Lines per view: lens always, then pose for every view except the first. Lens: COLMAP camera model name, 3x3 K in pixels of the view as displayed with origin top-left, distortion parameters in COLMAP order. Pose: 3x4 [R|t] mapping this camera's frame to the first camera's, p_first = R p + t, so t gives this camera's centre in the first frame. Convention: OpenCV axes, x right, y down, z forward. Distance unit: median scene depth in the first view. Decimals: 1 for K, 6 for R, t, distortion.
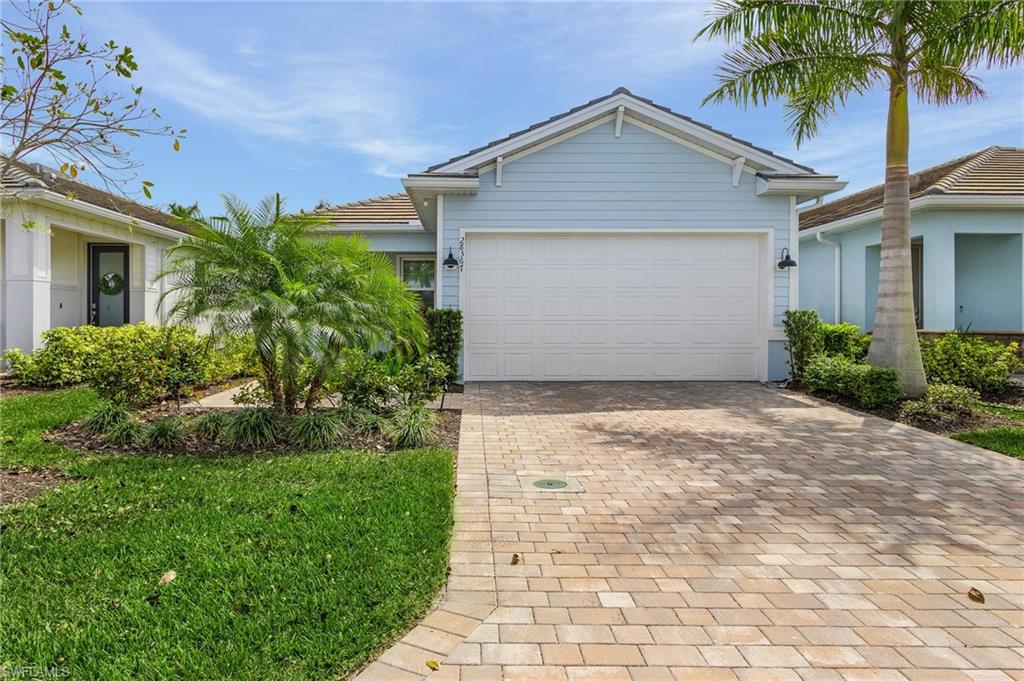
lens RADIAL K [[662.4, 0, 508.5], [0, 662.4, 343.9], [0, 0, 1]] dist [0.026502, 0.001417]
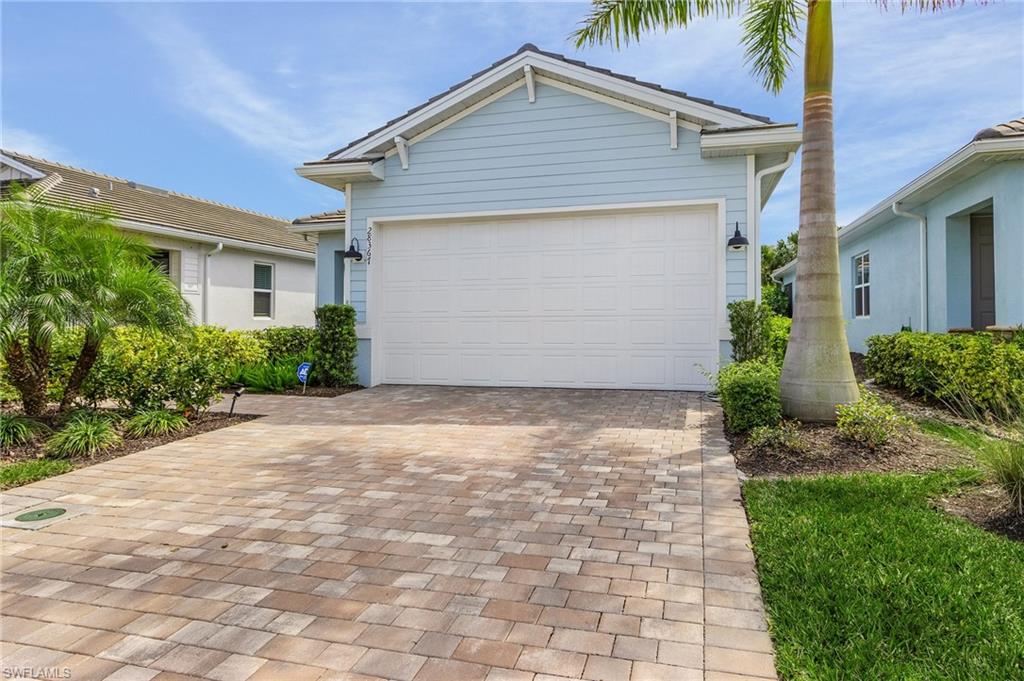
lens RADIAL K [[662.4, 0, 511.3], [0, 662.4, 331.1], [0, 0, 1]] dist [0.026502, 0.001417]
pose [[0.958063, -0.002514, -0.286548, 0.389002], [-0.002991, 0.999819, -0.018772, -0.000331], [0.286543, 0.018841, 0.957882, 0.180492]]
